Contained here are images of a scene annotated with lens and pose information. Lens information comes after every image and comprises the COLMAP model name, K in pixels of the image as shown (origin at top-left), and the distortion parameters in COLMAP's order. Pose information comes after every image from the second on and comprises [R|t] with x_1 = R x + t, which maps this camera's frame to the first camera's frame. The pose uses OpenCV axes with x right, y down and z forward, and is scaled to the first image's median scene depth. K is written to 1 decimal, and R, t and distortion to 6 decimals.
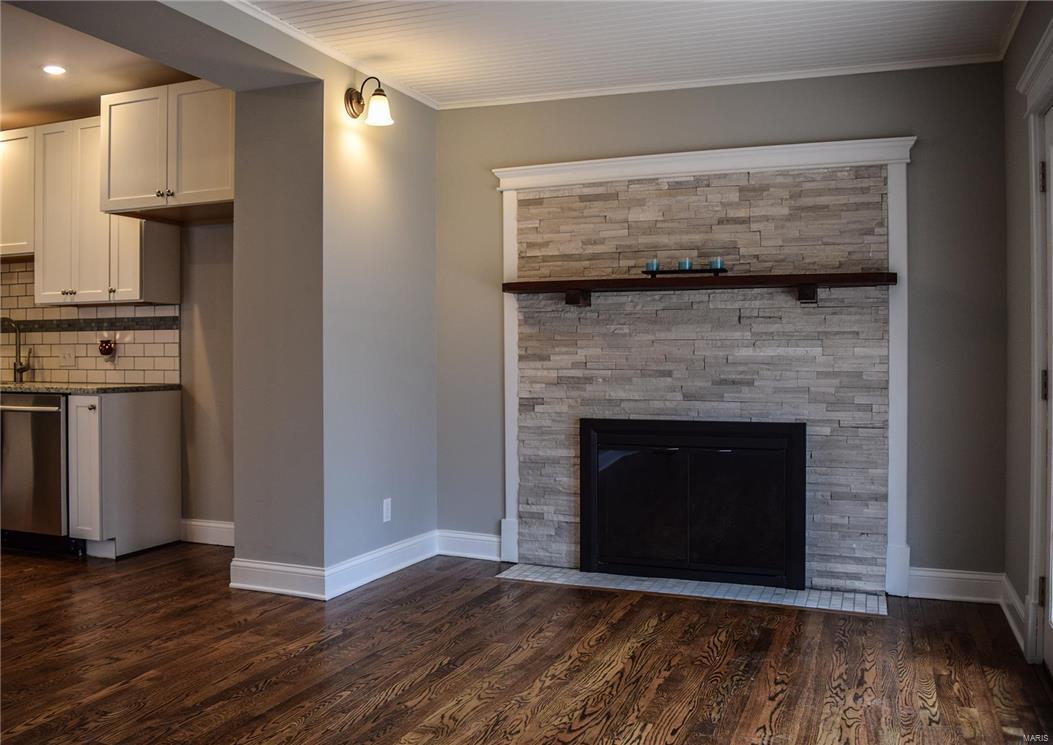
lens RADIAL K [[947.6, 0, 530.9], [0, 947.6, 365.3], [0, 0, 1]] dist [-0.084846, -0.013316]
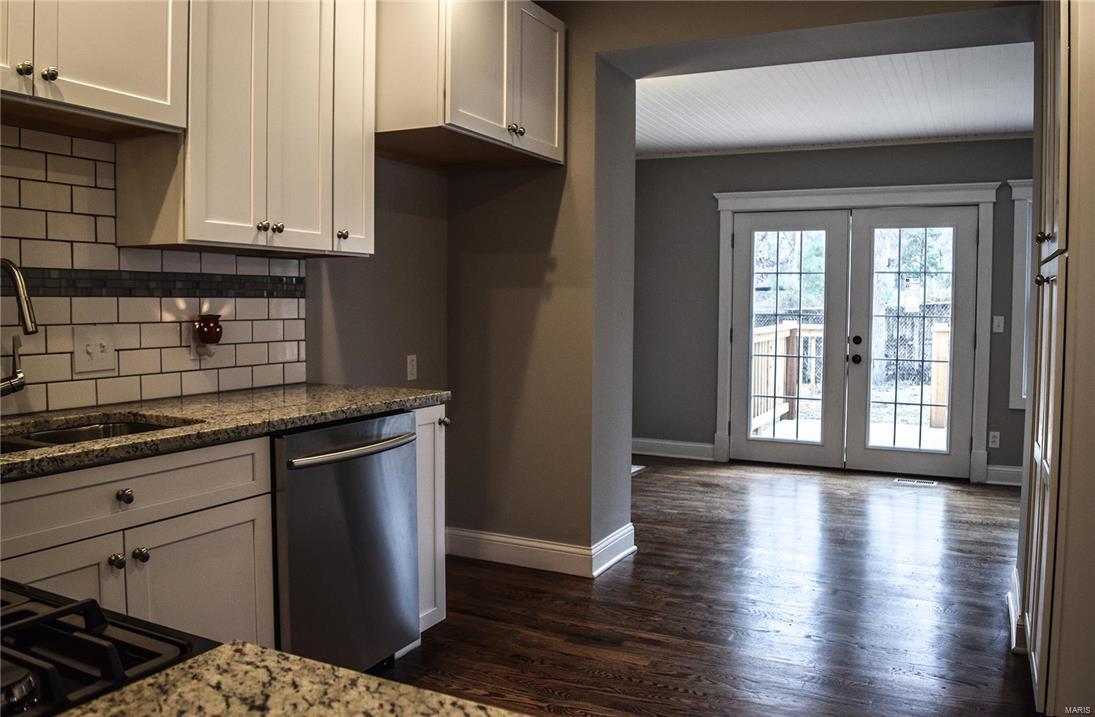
lens RADIAL K [[871.7, 0, 549.2], [0, 871.7, 355.6], [0, 0, 1]] dist [-0.090333, -0.006393]
pose [[0.089692, -0.057496, 0.994309, -1.077029], [0.004306, 0.998345, 0.057341, -0.036217], [-0.995960, -0.000862, 0.089791, 0.876253]]
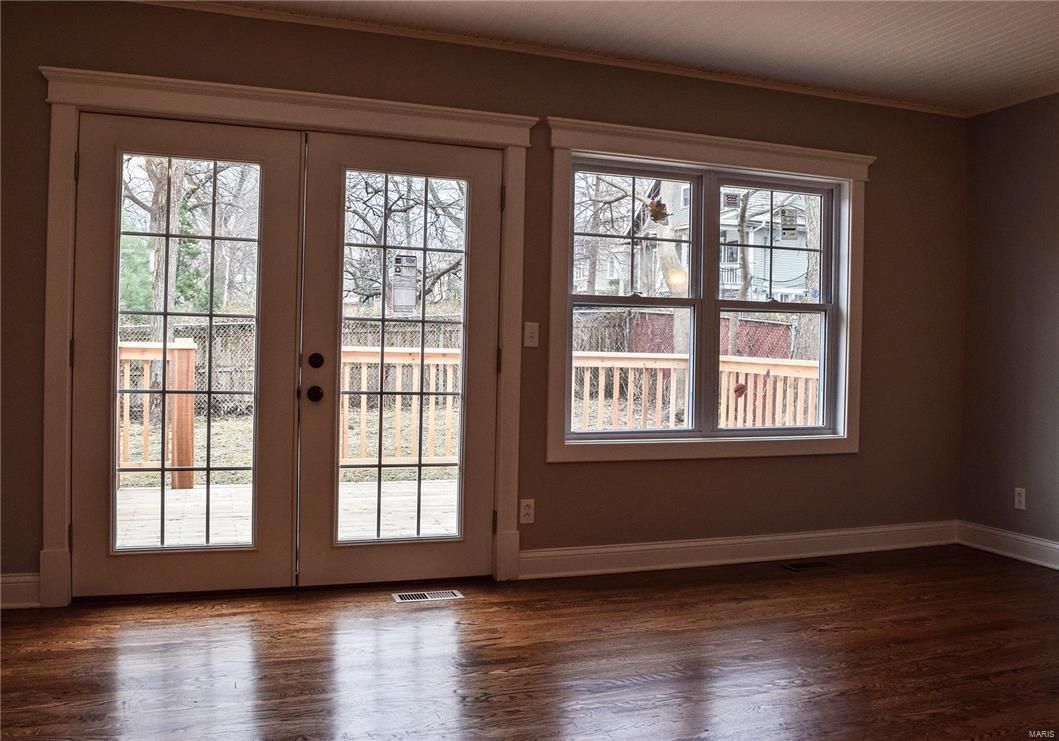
lens RADIAL K [[945.4, 0, 531.0], [0, 945.4, 368.9], [0, 0, 1]] dist [-0.052400, -0.016620]
pose [[-0.659621, -0.034733, 0.750795, -0.449985], [-0.015387, 0.999346, 0.032712, -0.004144], [-0.751440, 0.010025, -0.659725, 0.932814]]
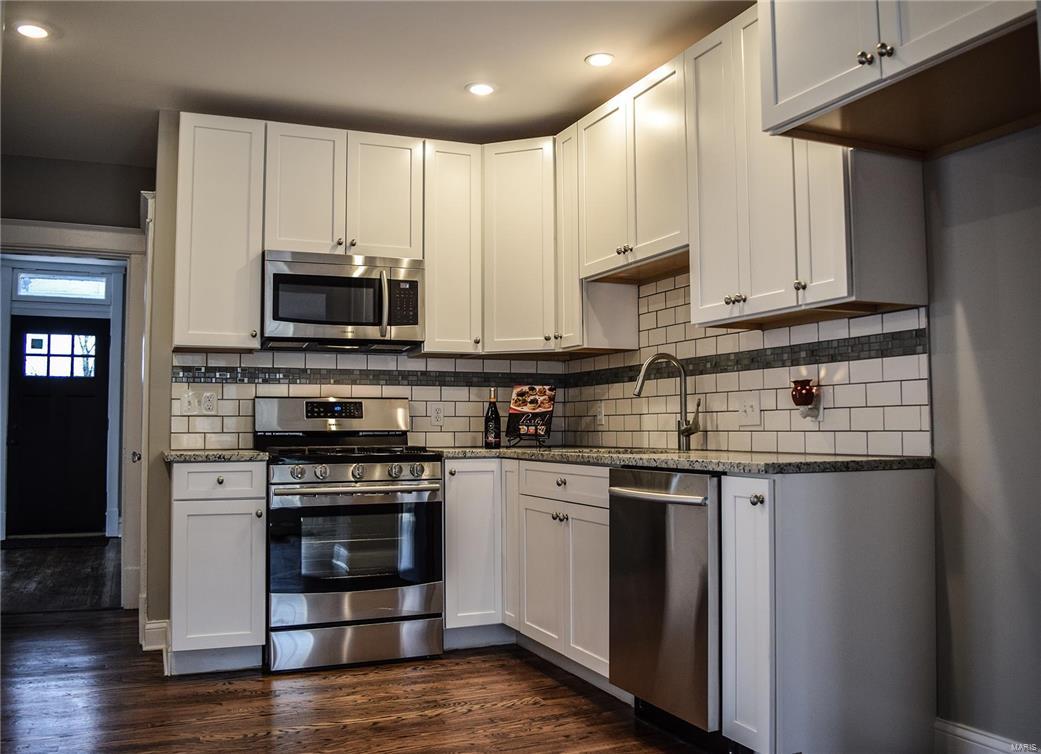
lens RADIAL K [[936.8, 0, 522.3], [0, 936.8, 365.8], [0, 0, 1]] dist [-0.084846, -0.013316]
pose [[0.699296, -0.048931, -0.713156, -0.187453], [-0.004892, 0.997304, -0.073224, 0.008835], [0.714816, 0.054694, 0.697171, 0.536665]]
